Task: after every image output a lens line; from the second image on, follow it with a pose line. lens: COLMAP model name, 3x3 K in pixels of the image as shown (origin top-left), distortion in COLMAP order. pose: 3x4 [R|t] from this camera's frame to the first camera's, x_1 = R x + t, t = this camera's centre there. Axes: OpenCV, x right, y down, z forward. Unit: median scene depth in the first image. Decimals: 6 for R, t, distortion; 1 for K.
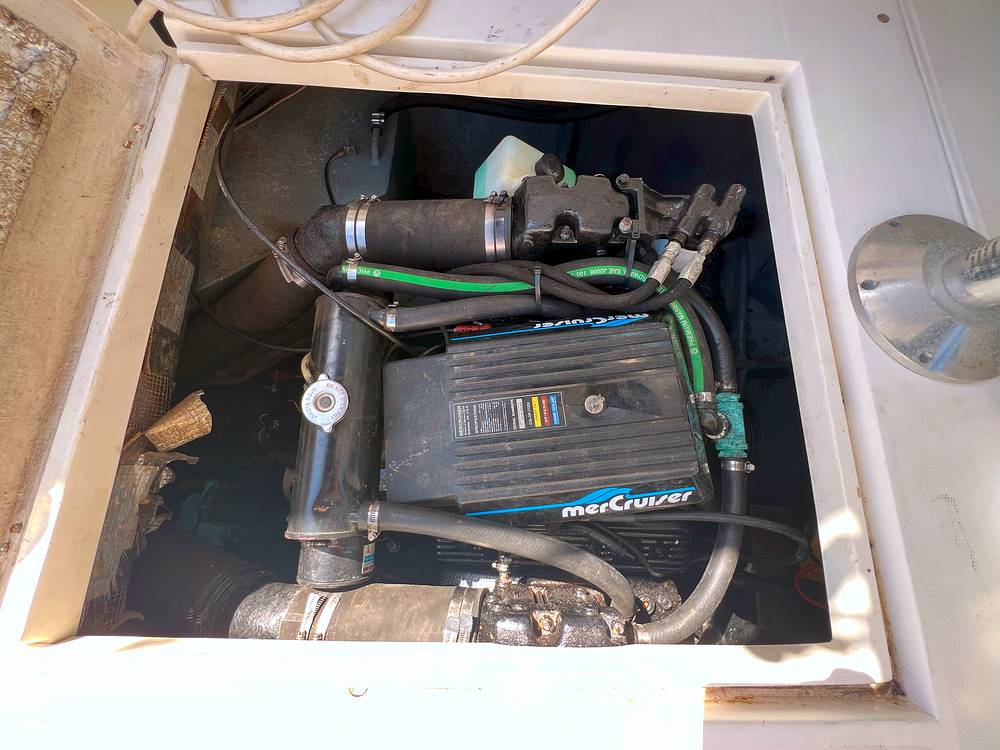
lens RADIAL K [[399.4, 0, 499.9], [0, 399.4, 375.2], [0, 0, 1]] dist [0.000980, 0.000478]
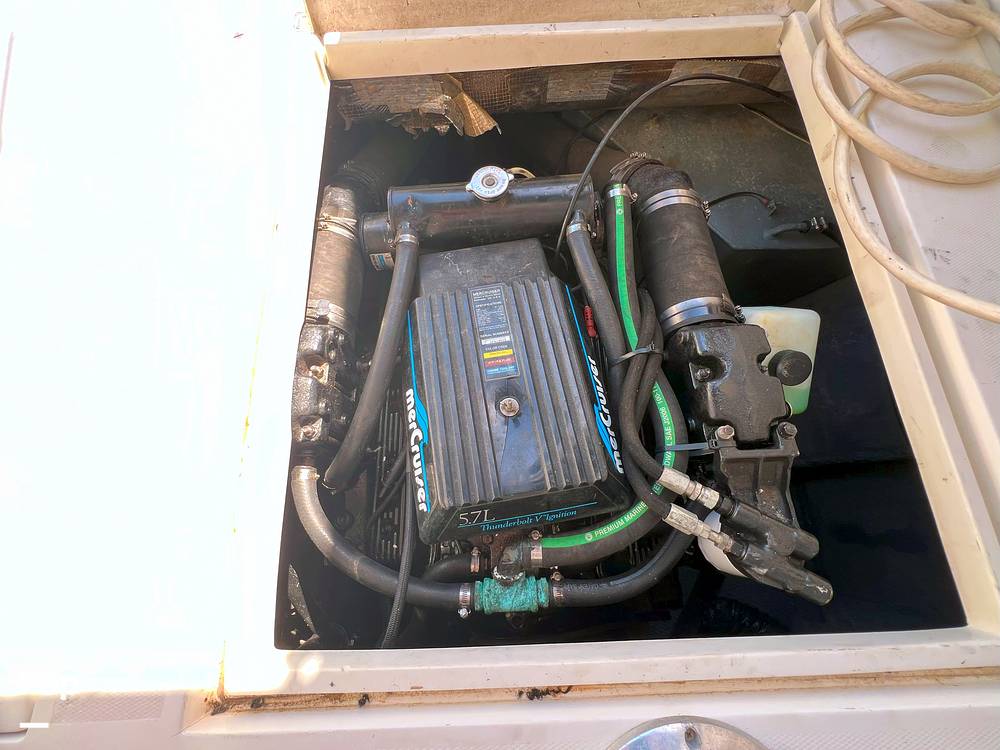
lens RADIAL K [[399.4, 0, 499.2], [0, 399.4, 374.6], [0, 0, 1]] dist [0.000980, 0.000478]
pose [[0.066740, 0.942312, -0.328015, 0.436195], [-0.960368, 0.149834, 0.235038, -0.132326], [0.270627, 0.299328, 0.914966, 0.061950]]
